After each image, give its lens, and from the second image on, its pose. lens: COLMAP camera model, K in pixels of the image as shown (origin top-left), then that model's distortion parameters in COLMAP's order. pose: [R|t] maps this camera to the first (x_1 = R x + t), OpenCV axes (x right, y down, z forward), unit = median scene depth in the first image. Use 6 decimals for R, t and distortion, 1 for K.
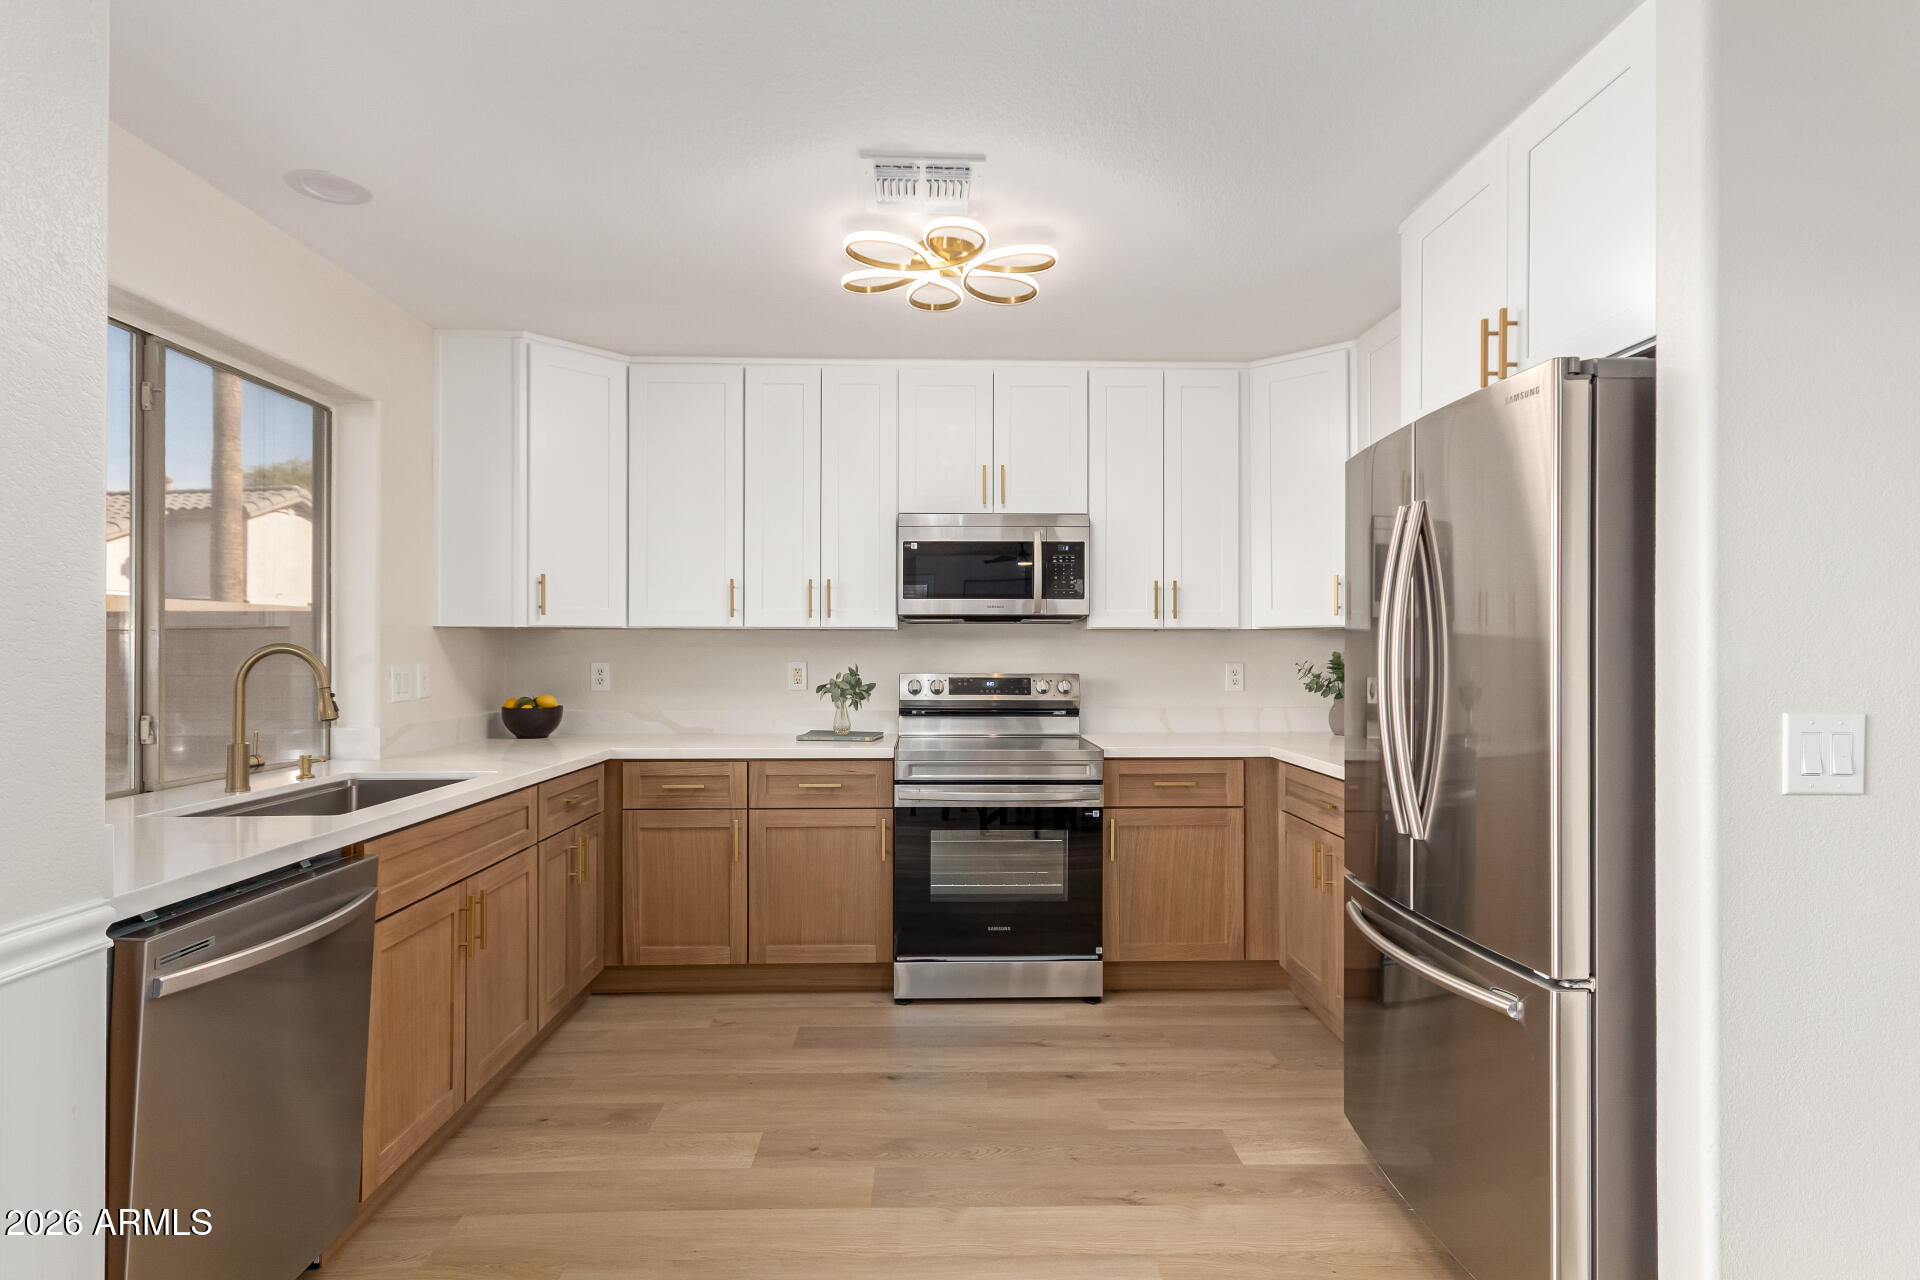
lens RADIAL K [[1015.1, 0, 960.0], [0, 1015.1, 640.0], [0, 0, 1]] dist [0.001832, -0.000102]
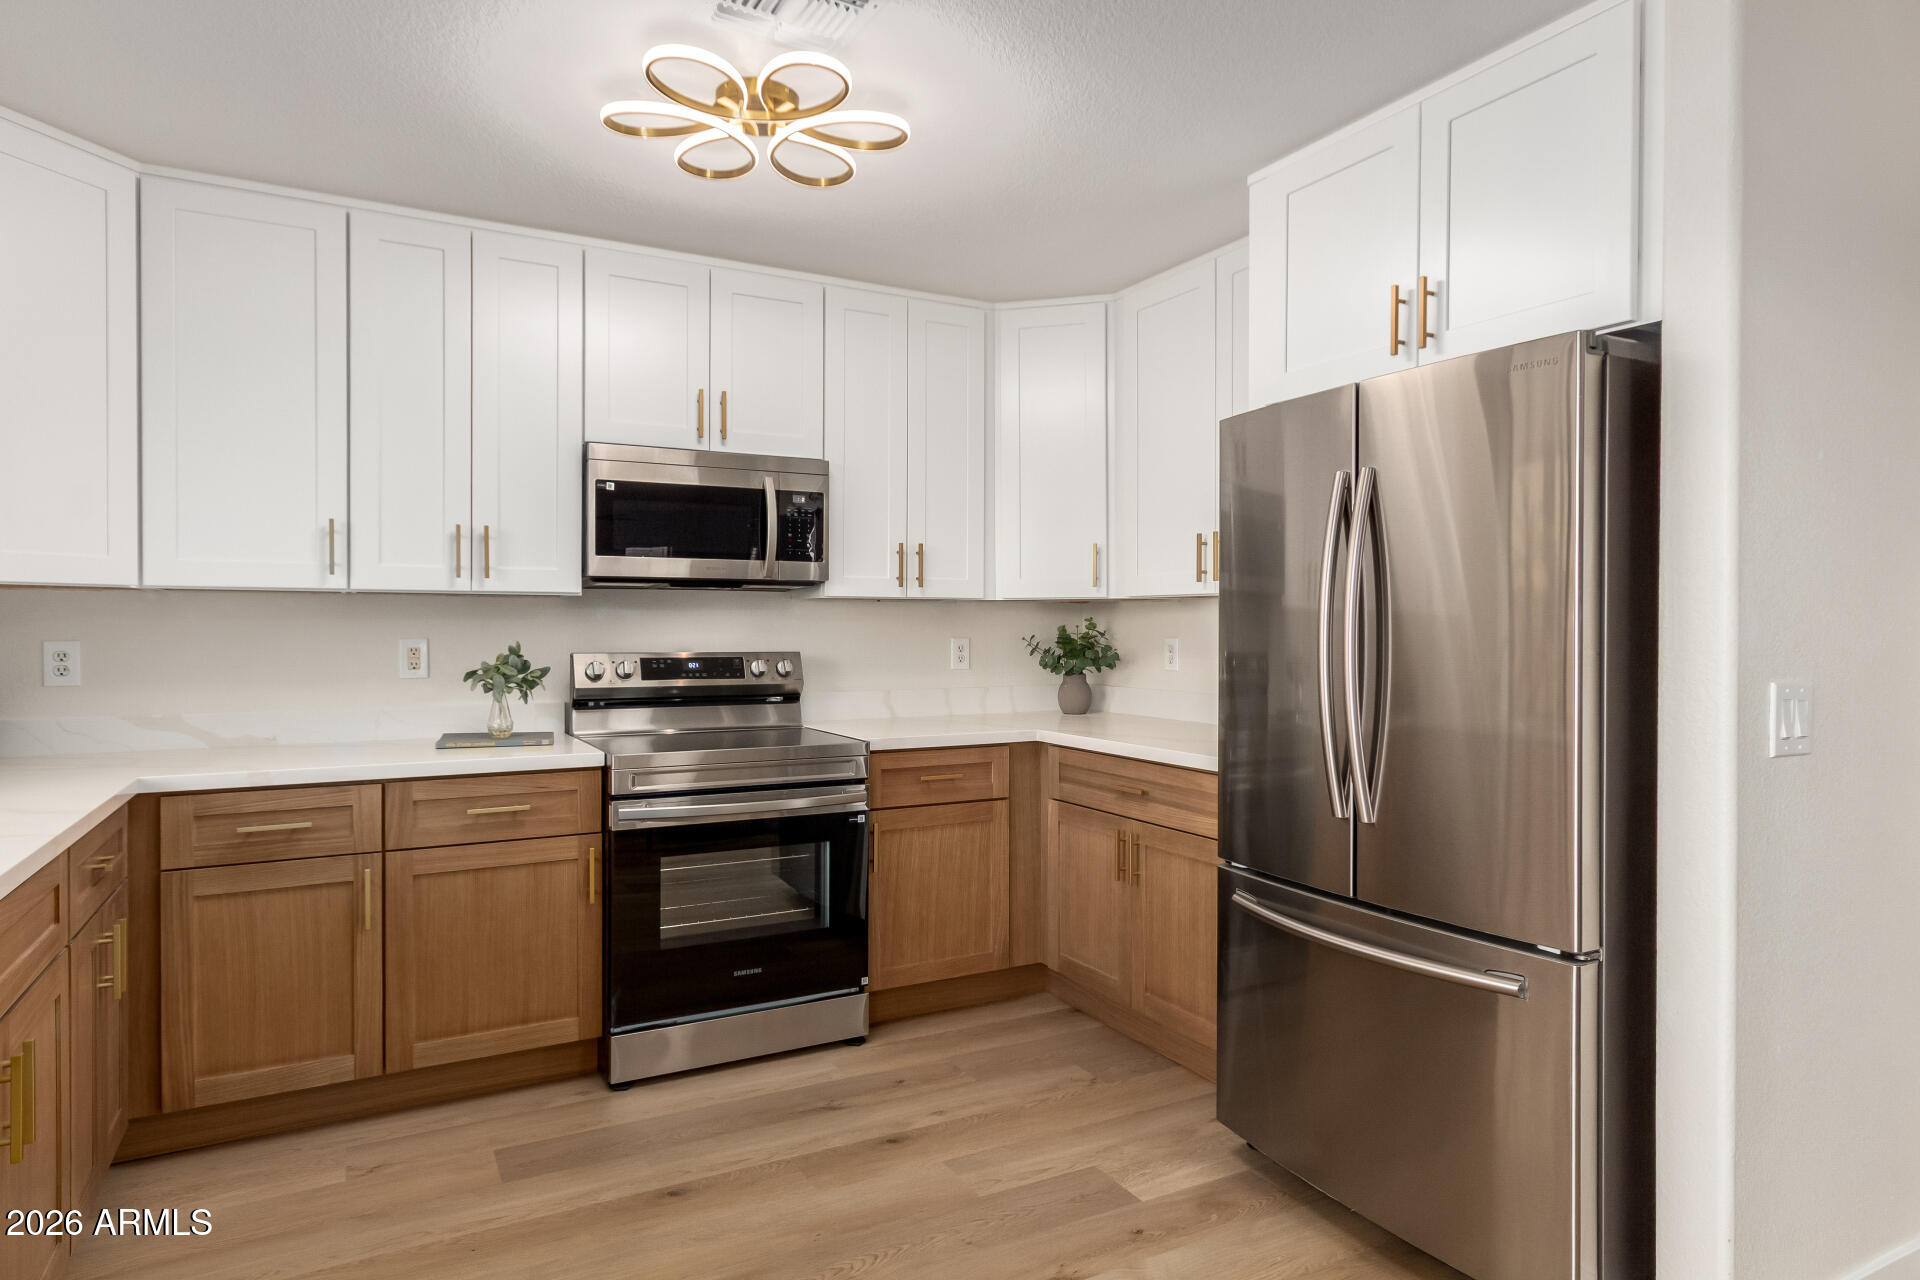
lens RADIAL K [[1119.0, 0, 963.6], [0, 1119.0, 625.3], [0, 0, 1]] dist [0.000483, 0.010912]
pose [[0.886411, 0.000660, 0.462899, -0.212671], [-0.006376, 0.999922, 0.010785, 0.001086], [-0.462856, -0.012512, 0.886345, 0.140630]]
